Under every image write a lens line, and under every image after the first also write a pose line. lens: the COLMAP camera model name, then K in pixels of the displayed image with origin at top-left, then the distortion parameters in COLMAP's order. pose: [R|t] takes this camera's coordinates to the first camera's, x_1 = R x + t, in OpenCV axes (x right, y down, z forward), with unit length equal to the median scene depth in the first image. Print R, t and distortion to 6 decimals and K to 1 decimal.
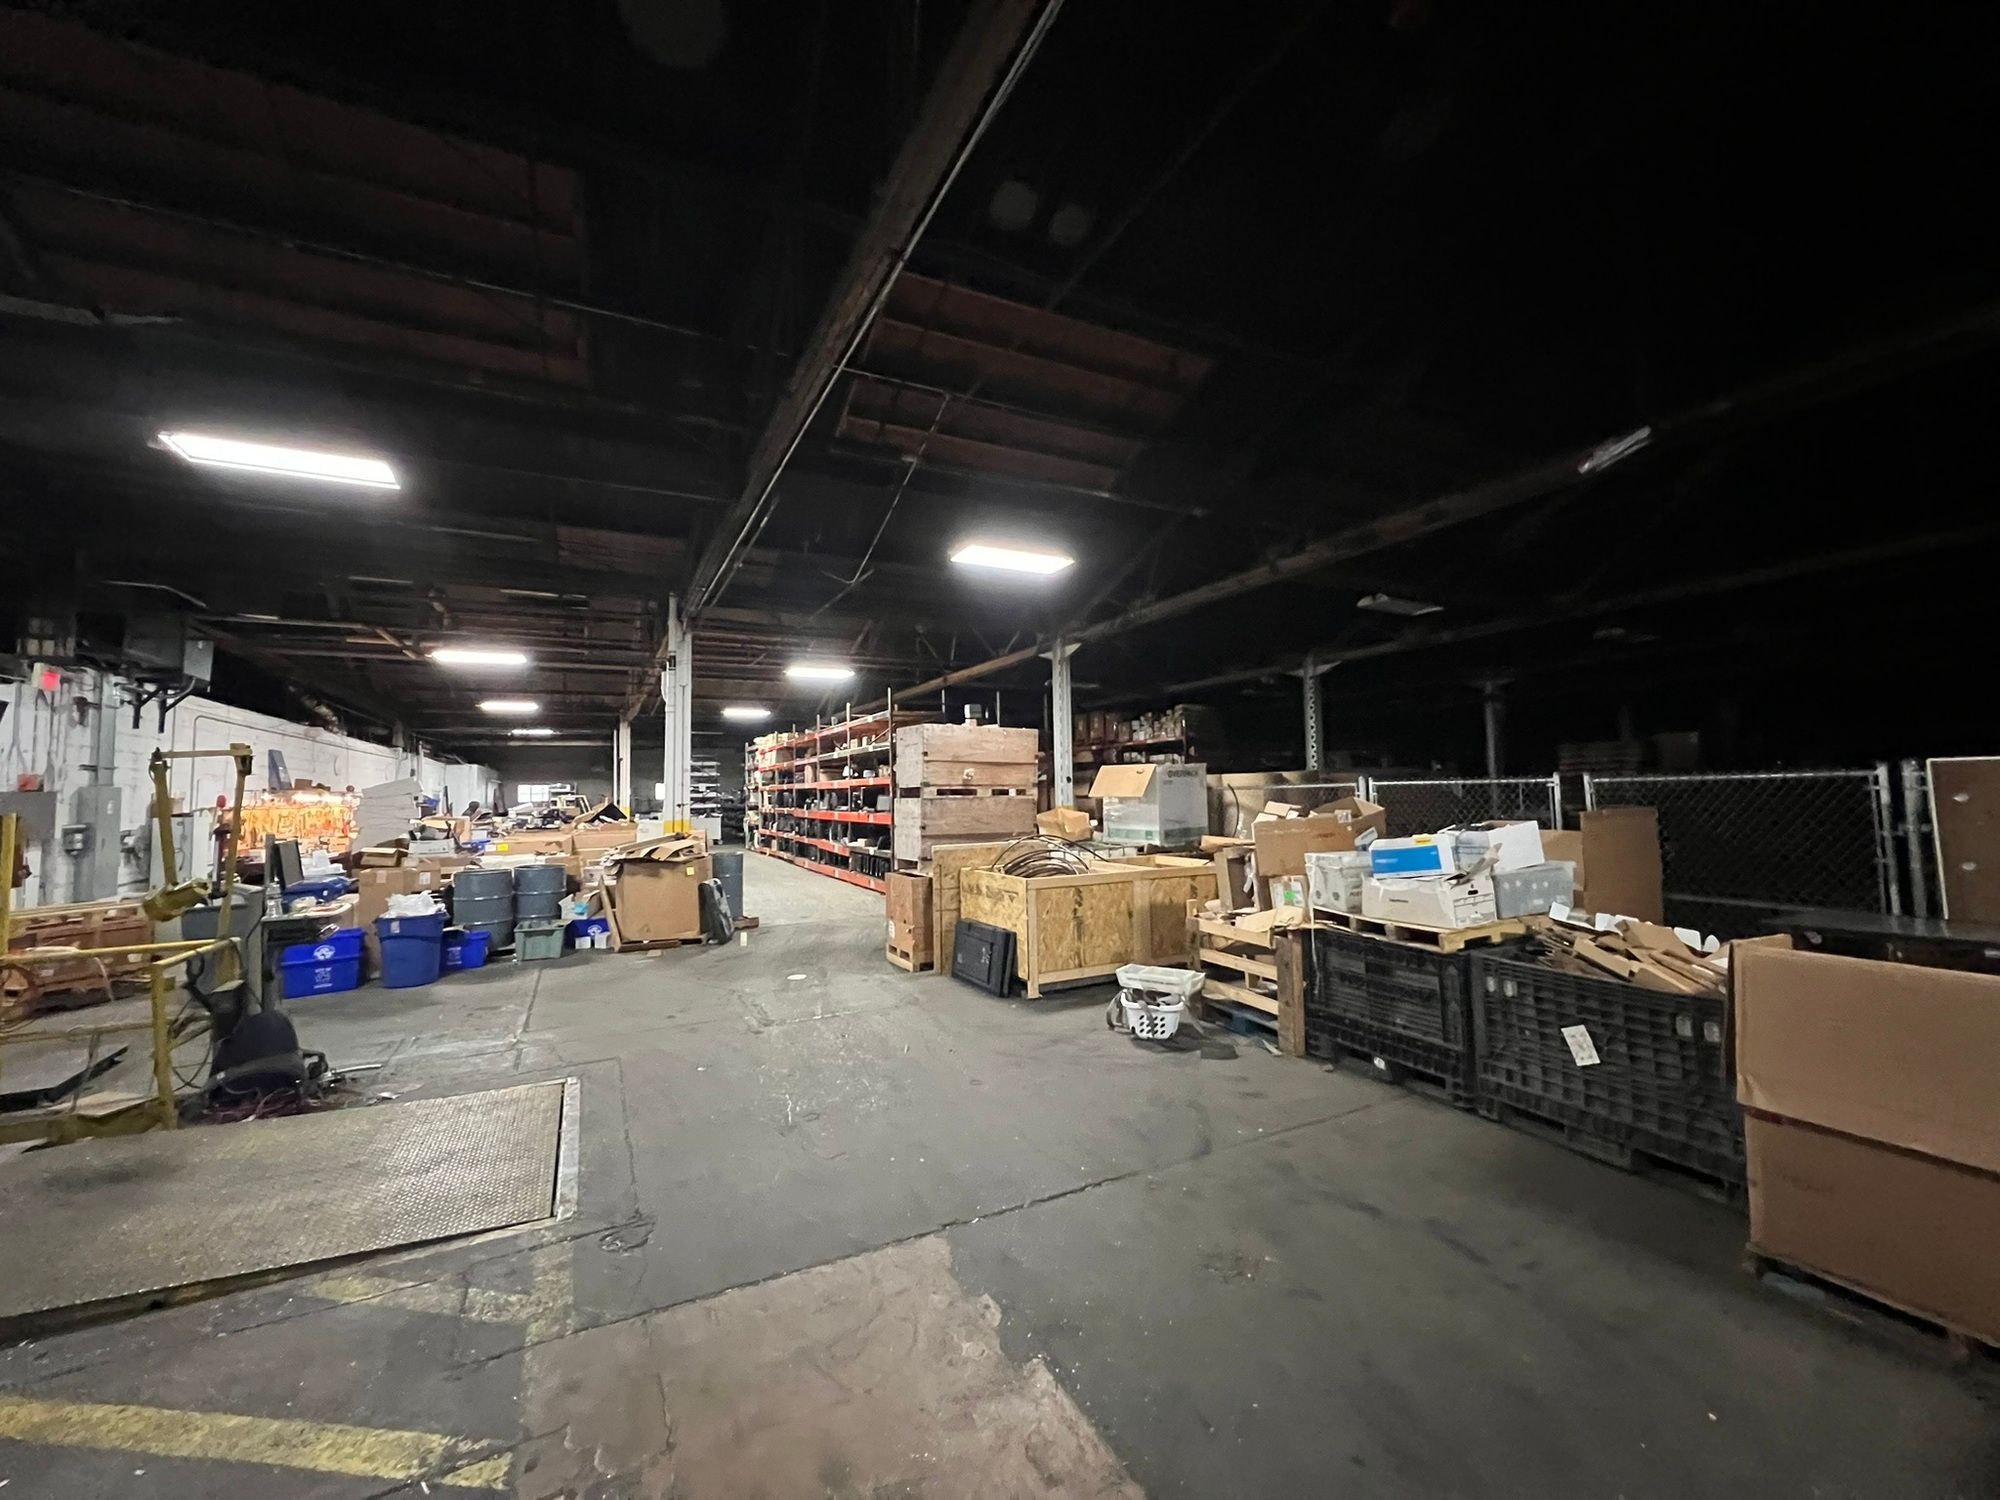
lens RADIAL K [[799.1, 0, 994.7], [0, 799.1, 738.8], [0, 0, 1]] dist [0.003208, -0.000426]
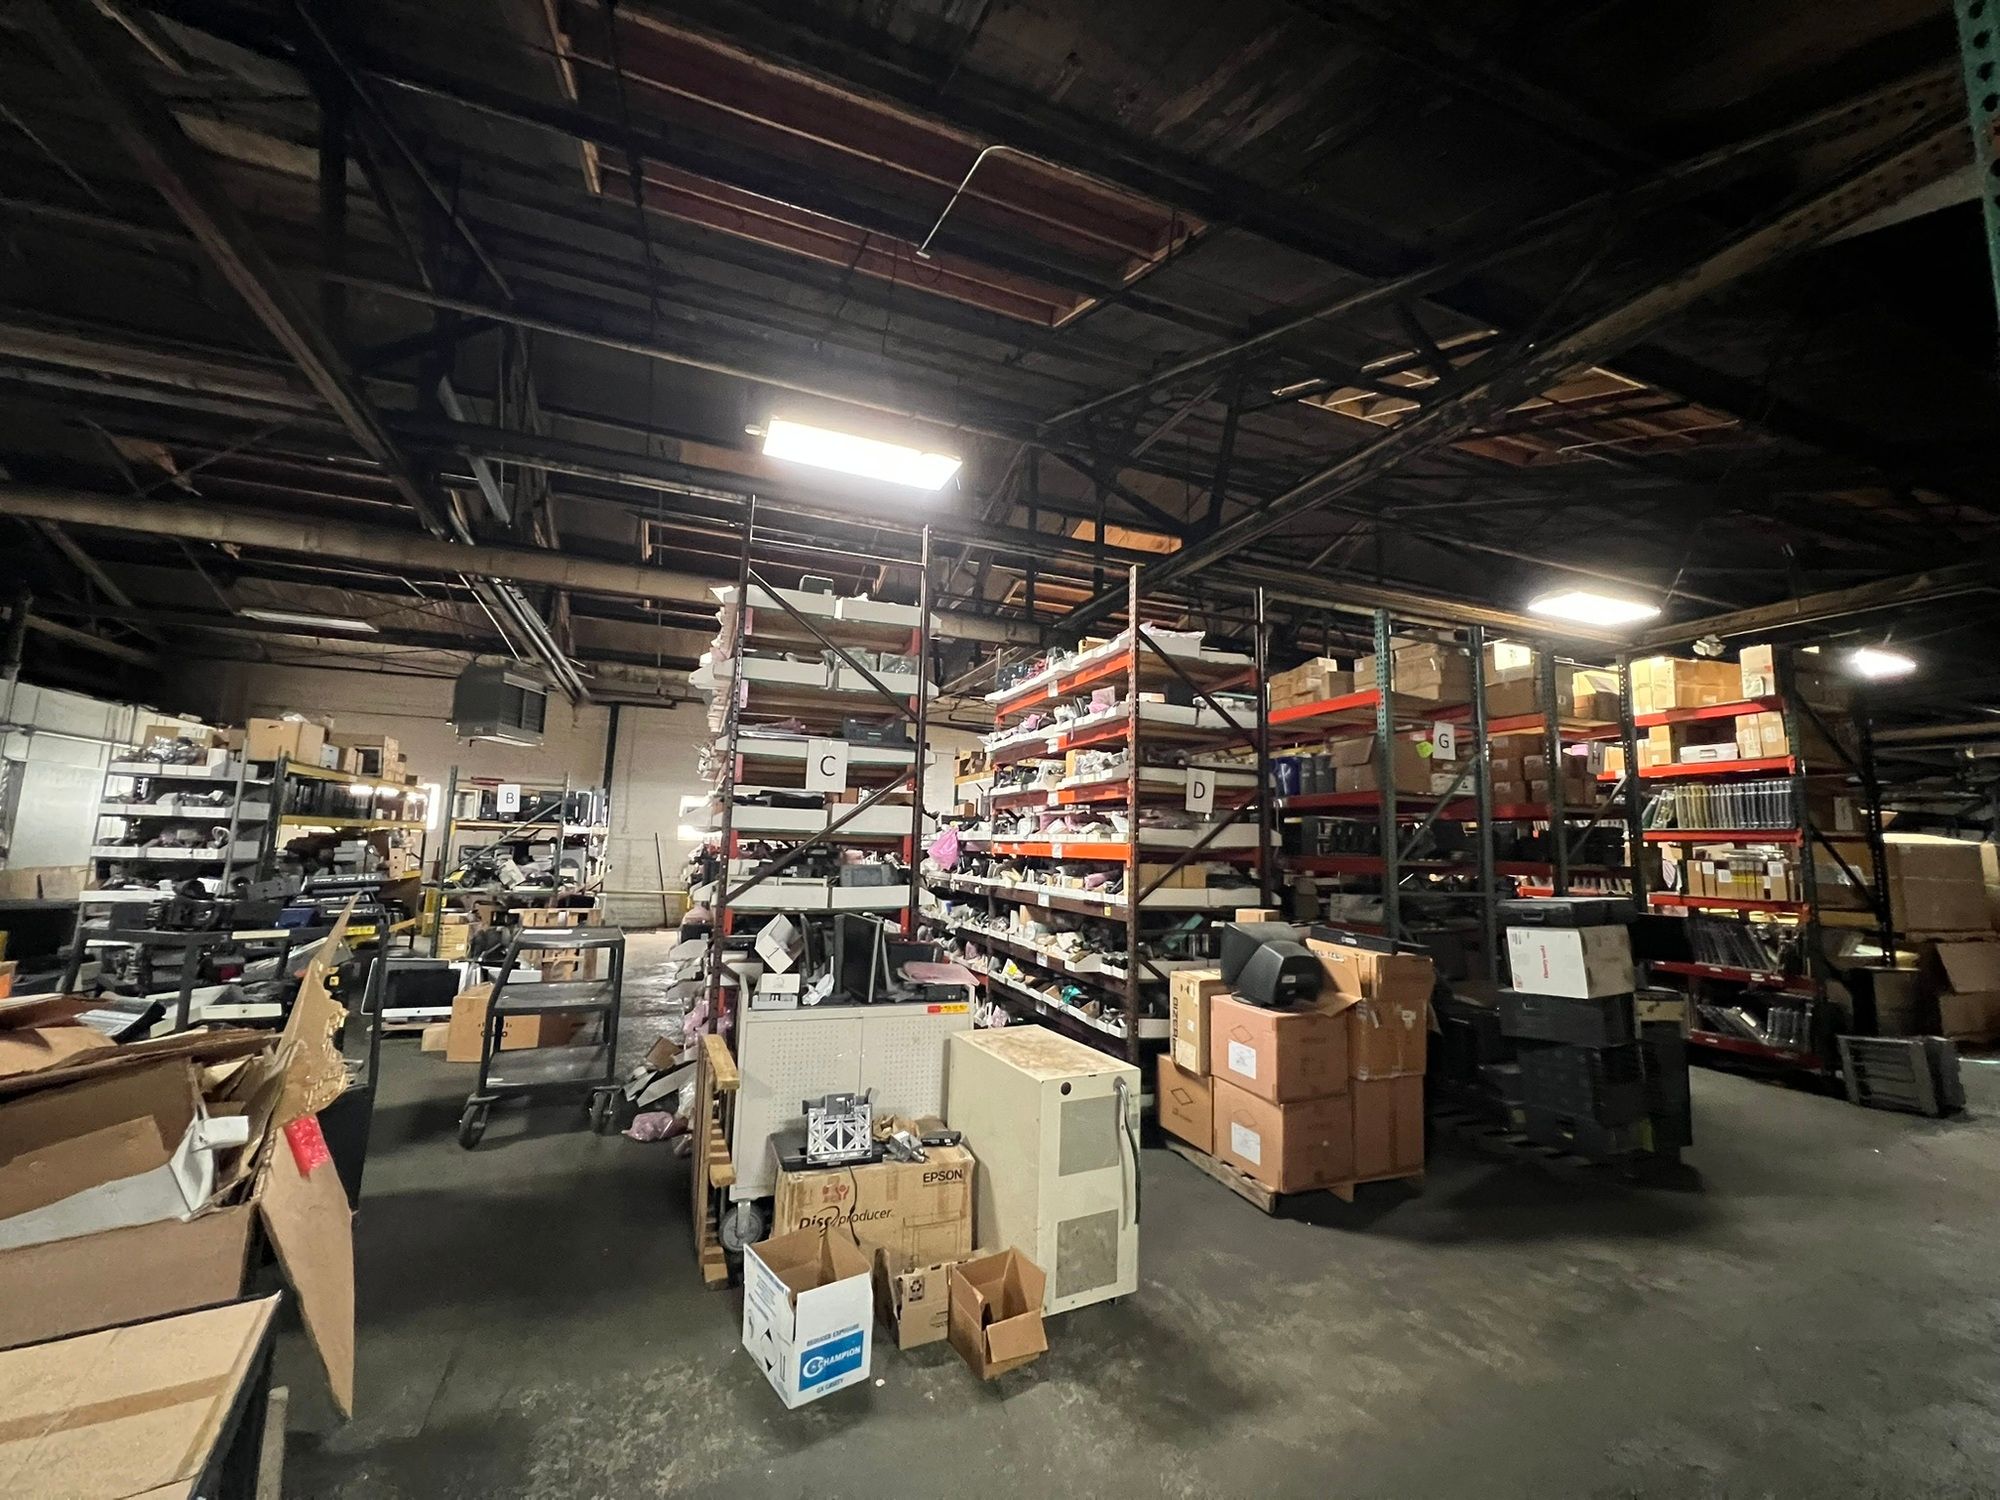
lens RADIAL K [[799.1, 0, 994.7], [0, 799.1, 738.8], [0, 0, 1]] dist [0.003208, -0.000426]
pose [[0.994295, 0.036715, -0.100151, -1.028083], [-0.043316, 0.996974, -0.064554, 0.204185], [0.097478, 0.068524, 0.992876, 2.746461]]
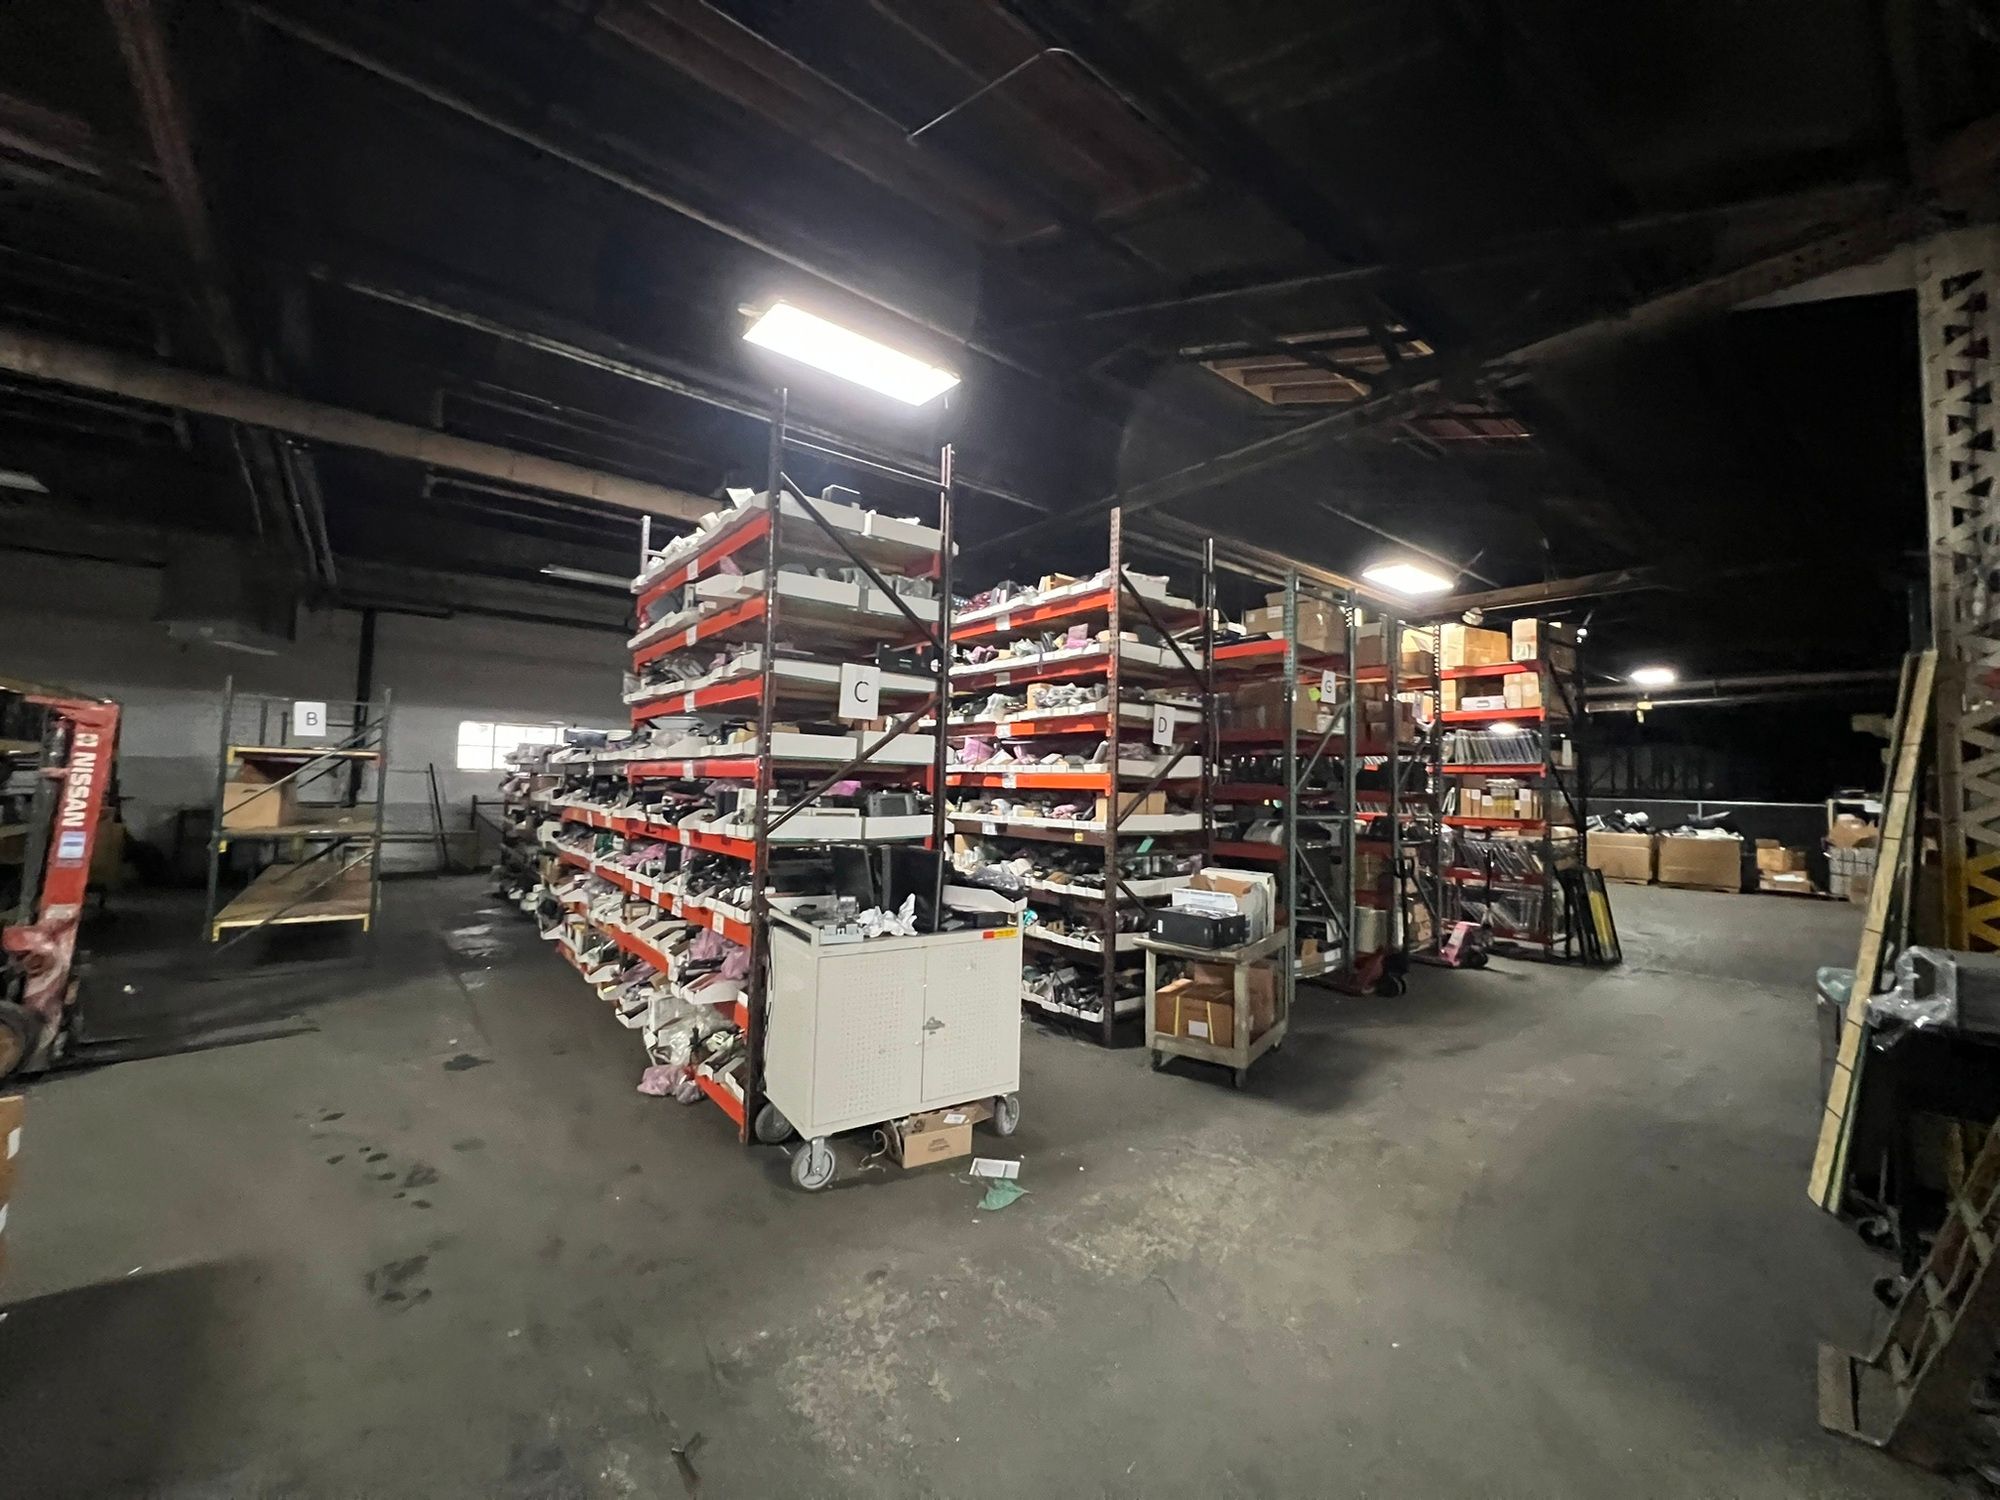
lens RADIAL K [[799.1, 0, 994.7], [0, 799.1, 738.8], [0, 0, 1]] dist [0.003208, -0.000426]
pose [[0.978831, 0.059140, 0.195938, -1.185655], [-0.060669, 0.998156, 0.001805, 0.215008], [-0.195470, -0.013654, 0.980615, 2.750142]]
